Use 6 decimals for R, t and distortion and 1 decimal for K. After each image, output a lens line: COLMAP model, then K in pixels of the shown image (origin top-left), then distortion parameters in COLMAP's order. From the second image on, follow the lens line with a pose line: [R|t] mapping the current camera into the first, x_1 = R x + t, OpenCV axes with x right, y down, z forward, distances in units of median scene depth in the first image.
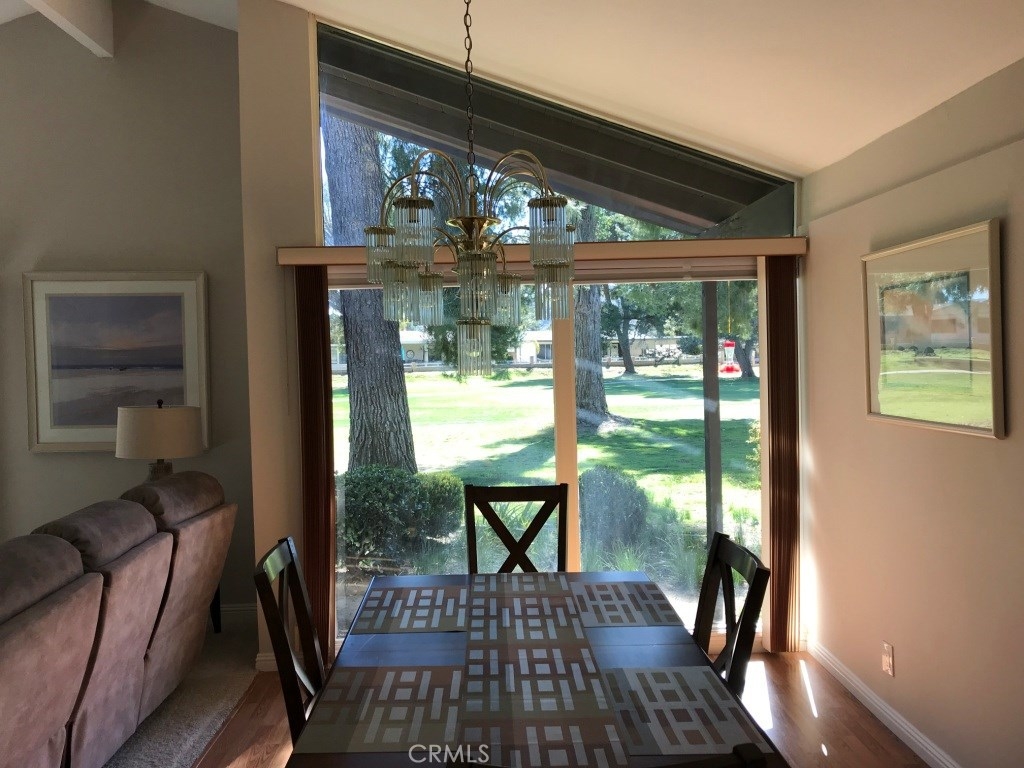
lens RADIAL K [[840.6, 0, 517.1], [0, 840.6, 385.1], [0, 0, 1]] dist [0.027801, -0.020891]
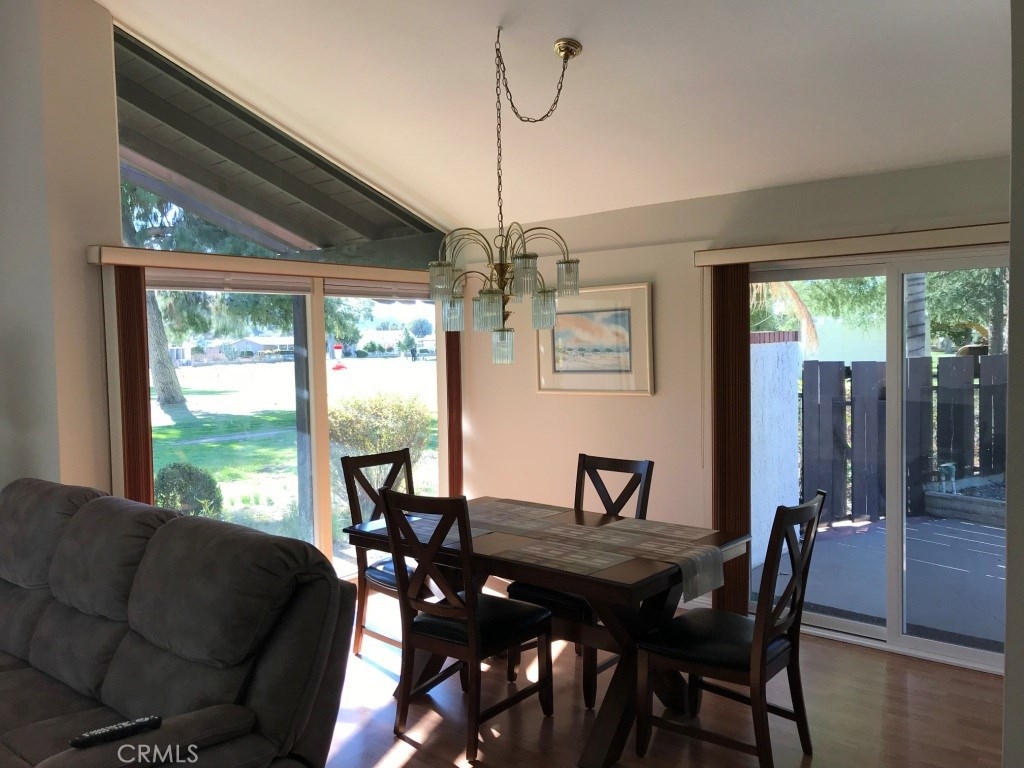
lens RADIAL K [[840.6, 0, 505.1], [0, 840.6, 384.1], [0, 0, 1]] dist [0.027801, -0.020891]
pose [[0.671435, -0.024406, 0.740662, -0.700463], [0.032999, 0.999451, 0.003018, 0.013297], [-0.740329, 0.022415, 0.671871, -0.021652]]
